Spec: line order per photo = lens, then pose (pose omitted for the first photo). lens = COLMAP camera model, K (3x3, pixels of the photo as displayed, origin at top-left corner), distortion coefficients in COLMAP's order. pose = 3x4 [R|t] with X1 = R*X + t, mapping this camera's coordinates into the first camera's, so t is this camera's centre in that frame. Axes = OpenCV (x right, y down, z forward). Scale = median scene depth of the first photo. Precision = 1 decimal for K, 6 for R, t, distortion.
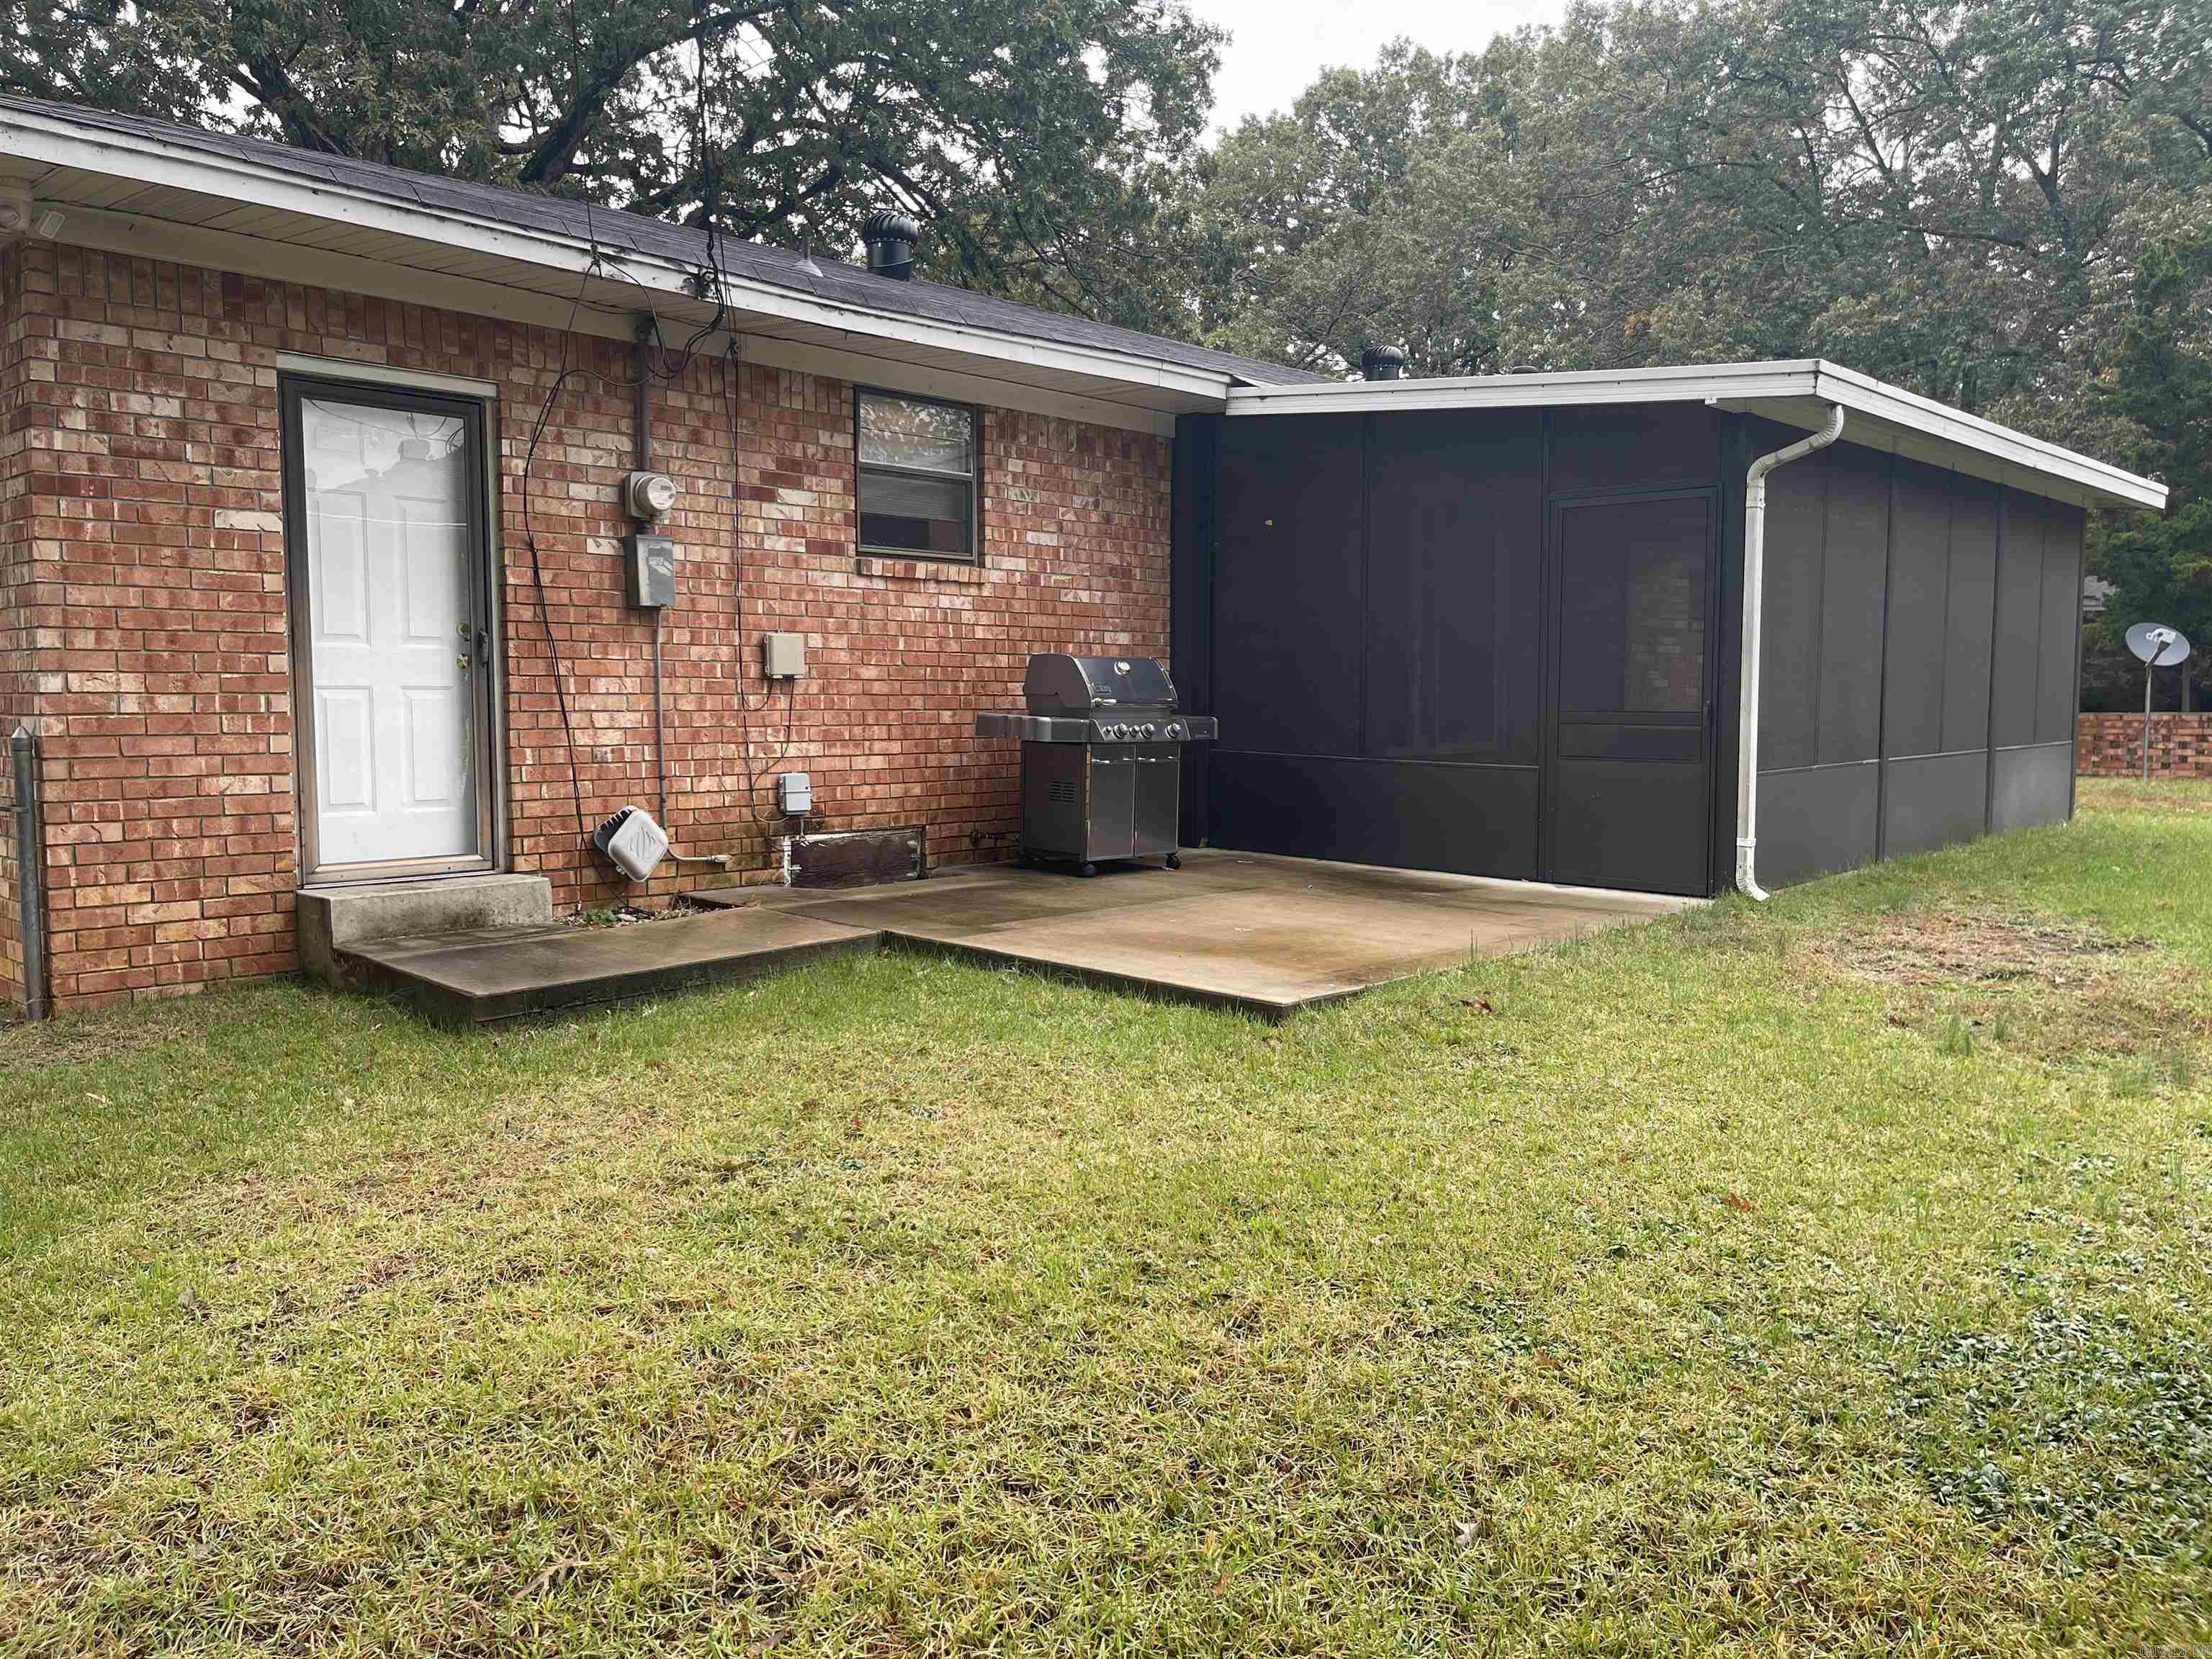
lens RADIAL K [[1676.7, 0, 1110.7], [0, 1676.7, 829.1], [0, 0, 1]] dist [0.063232, -0.065603]
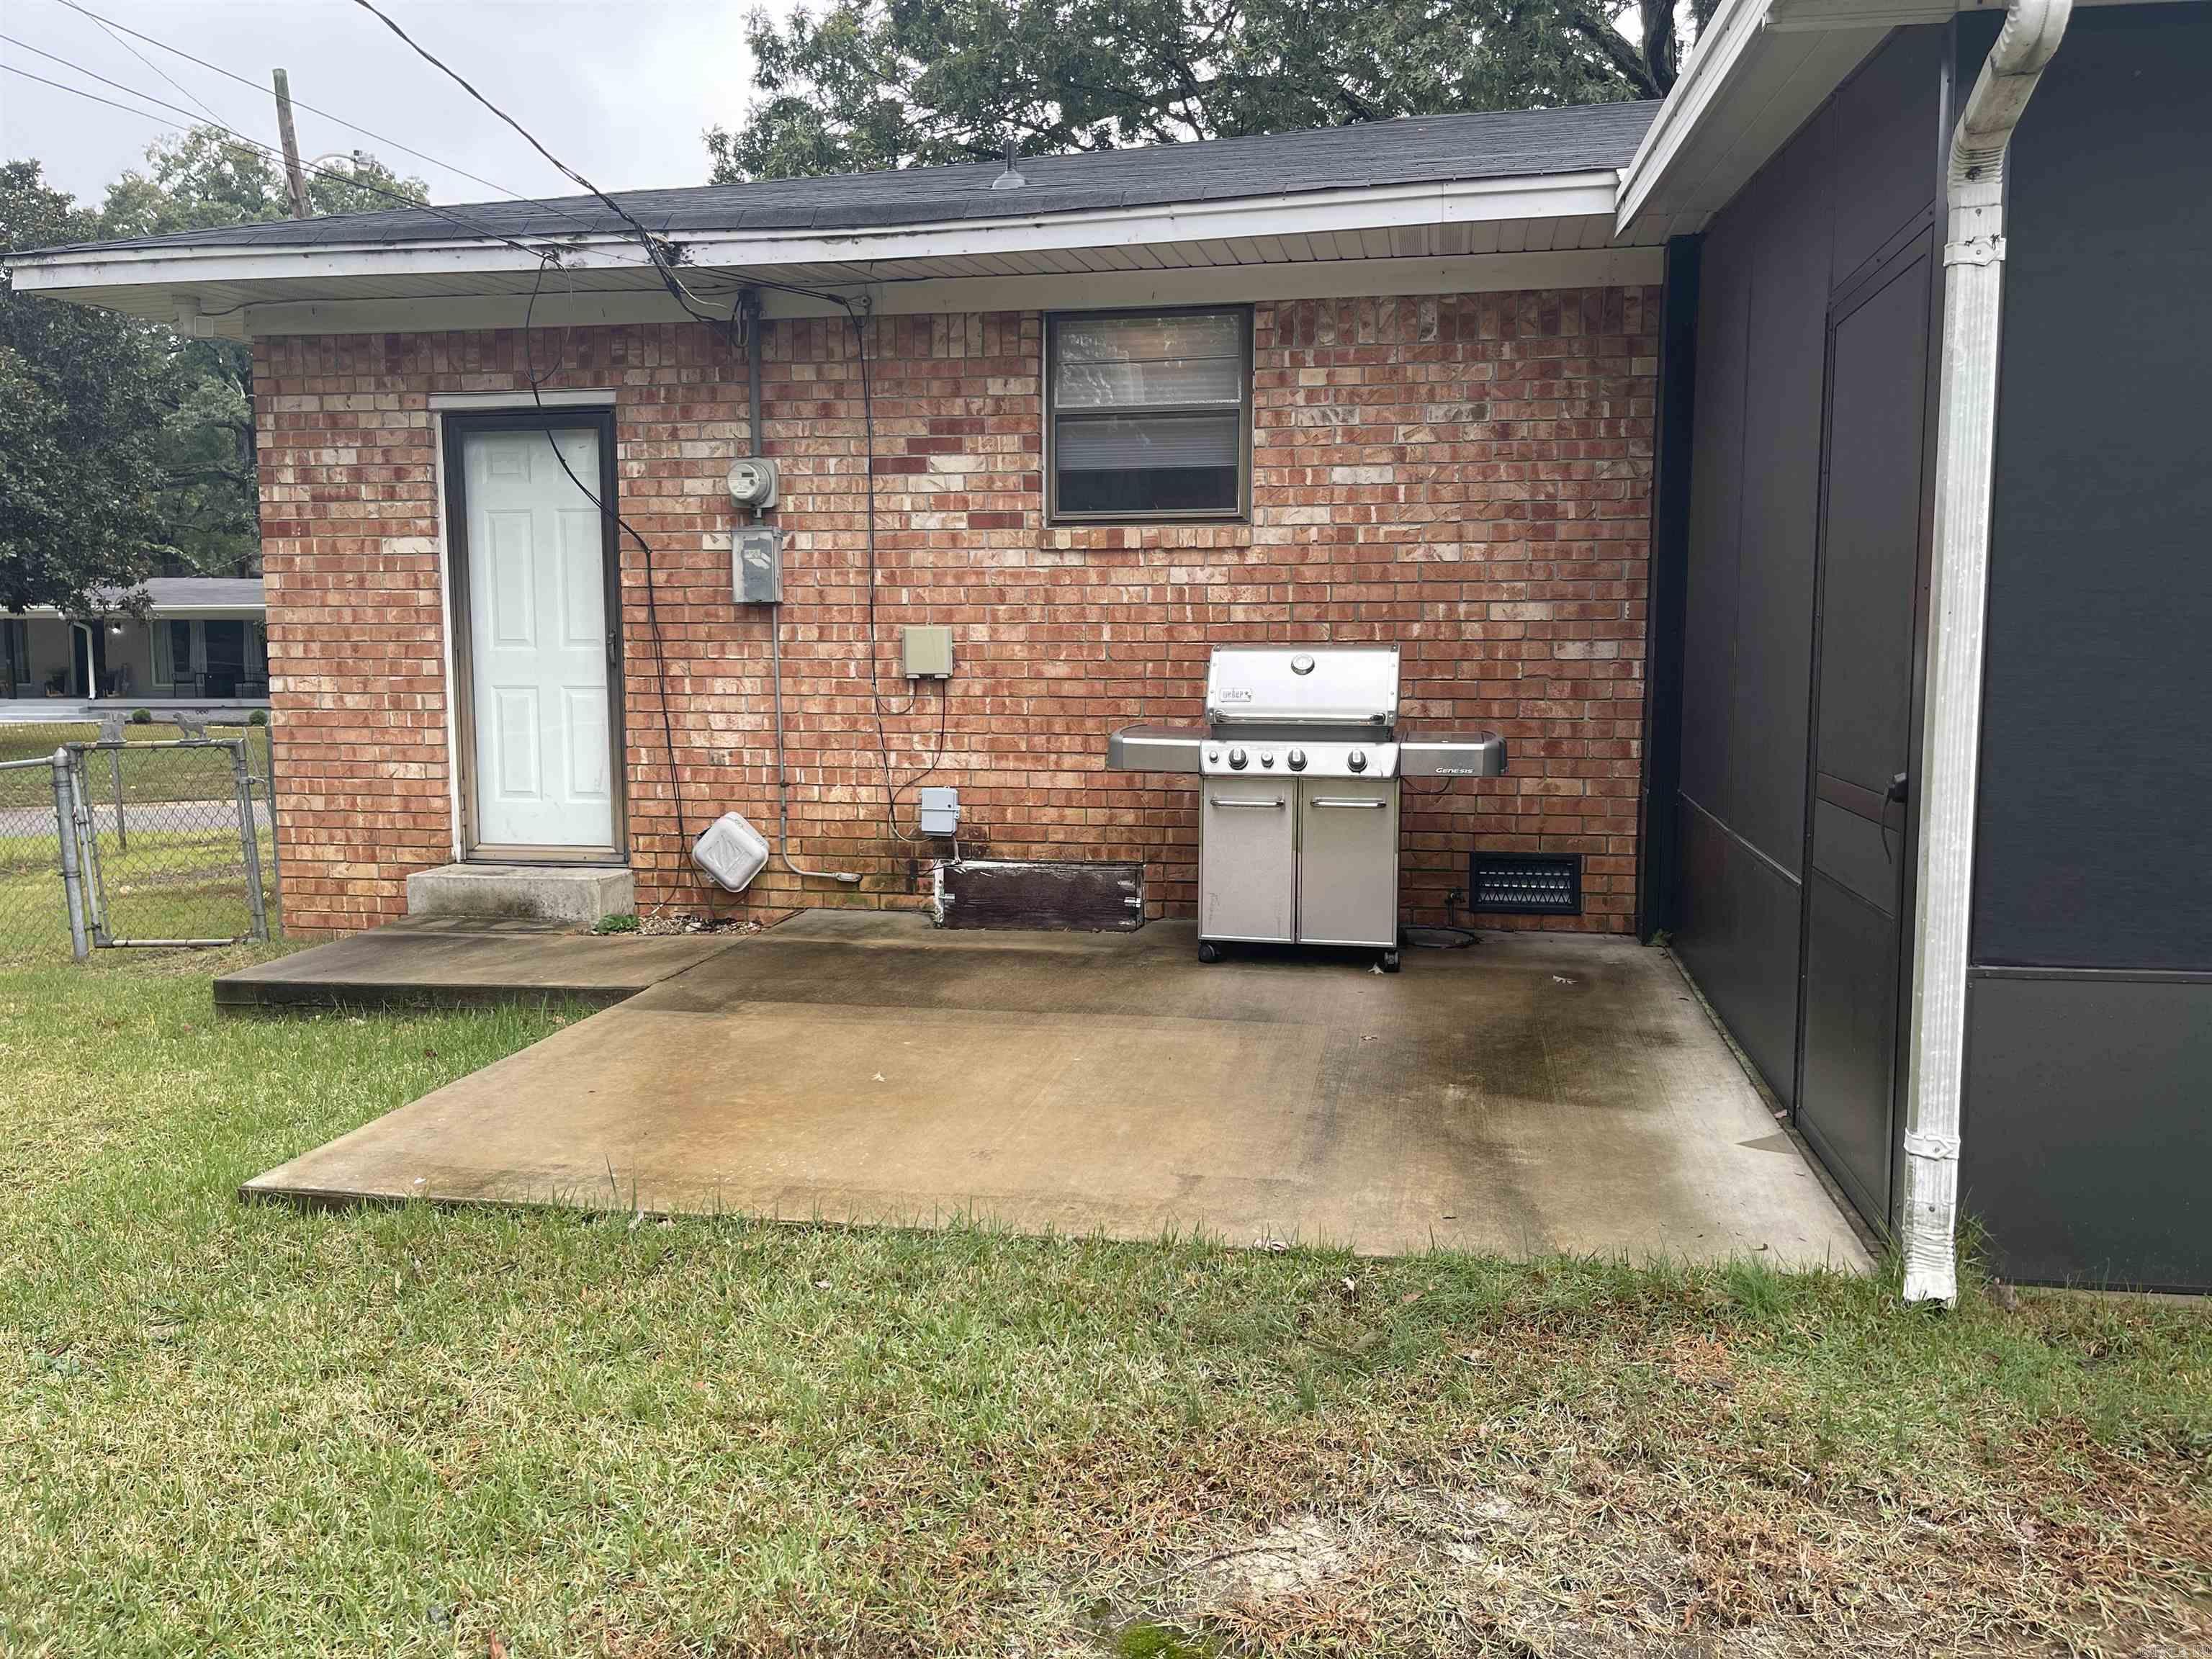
lens RADIAL K [[1676.7, 0, 1095.7], [0, 1676.7, 839.9], [0, 0, 1]] dist [0.063232, -0.065603]
pose [[0.532458, 0.094892, -0.841120, 0.634137], [-0.065553, 0.995335, 0.070792, -0.079653], [0.843914, 0.017444, 0.536195, 0.663756]]
